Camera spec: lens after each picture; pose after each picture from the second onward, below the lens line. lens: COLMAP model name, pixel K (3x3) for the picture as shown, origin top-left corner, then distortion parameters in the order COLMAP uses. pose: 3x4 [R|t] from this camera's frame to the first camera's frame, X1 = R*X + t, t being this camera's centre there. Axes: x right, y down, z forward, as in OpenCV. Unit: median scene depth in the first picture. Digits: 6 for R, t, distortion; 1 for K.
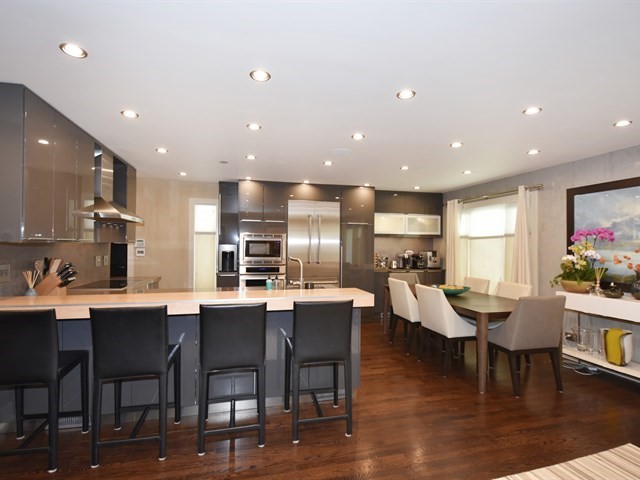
lens RADIAL K [[344.6, 0, 320.0], [0, 344.6, 240.0], [0, 0, 1]] dist [0.029656, -0.034304]
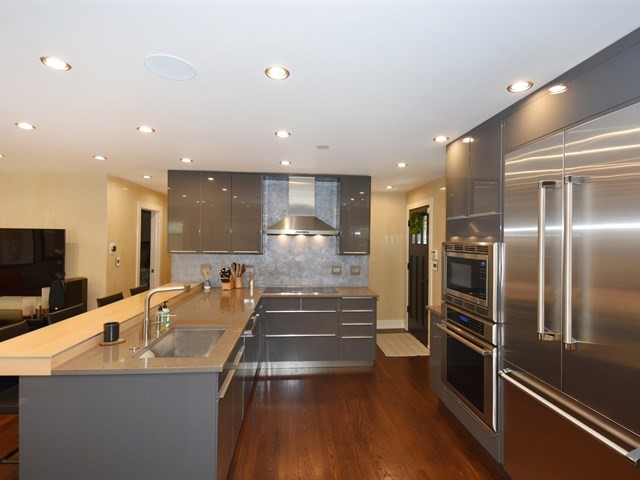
lens RADIAL K [[344.6, 0, 320.0], [0, 344.6, 240.0], [0, 0, 1]] dist [0.029656, -0.034304]
pose [[-0.179744, -0.009925, -0.983663, 0.371159], [0.001515, 0.999945, -0.010367, -0.020682], [0.983712, -0.003353, -0.179720, 0.983998]]
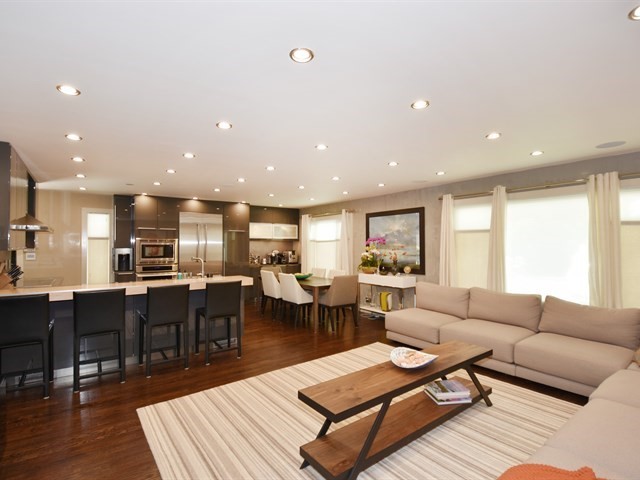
lens RADIAL K [[330.2, 0, 334.0], [0, 330.2, 241.3], [0, 0, 1]] dist [0.001632, 0.000053]
pose [[0.912626, -0.004125, 0.408774, -0.081079], [0.001784, 0.999980, 0.006108, -0.017719], [-0.408791, -0.004845, 0.912615, -0.361570]]
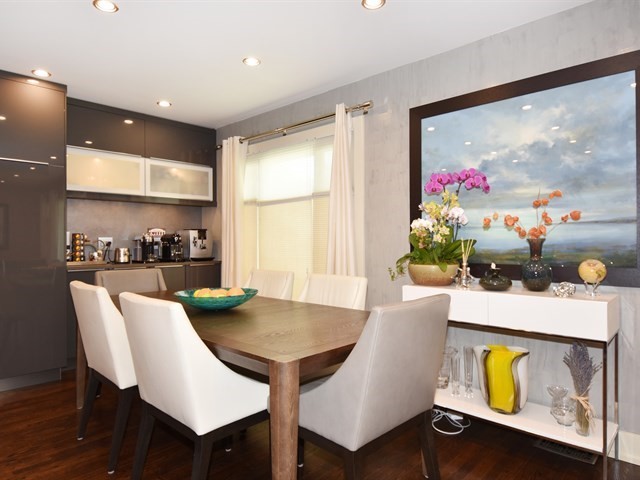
lens RADIAL K [[420.2, 0, 320.0], [0, 420.2, 240.0], [0, 0, 1]] dist [0.010149, 0.000765]
pose [[0.857787, -0.014291, 0.513807, 0.189649], [0.007134, 0.999848, 0.015899, 0.053878], [-0.513956, -0.009972, 0.857759, 0.412850]]
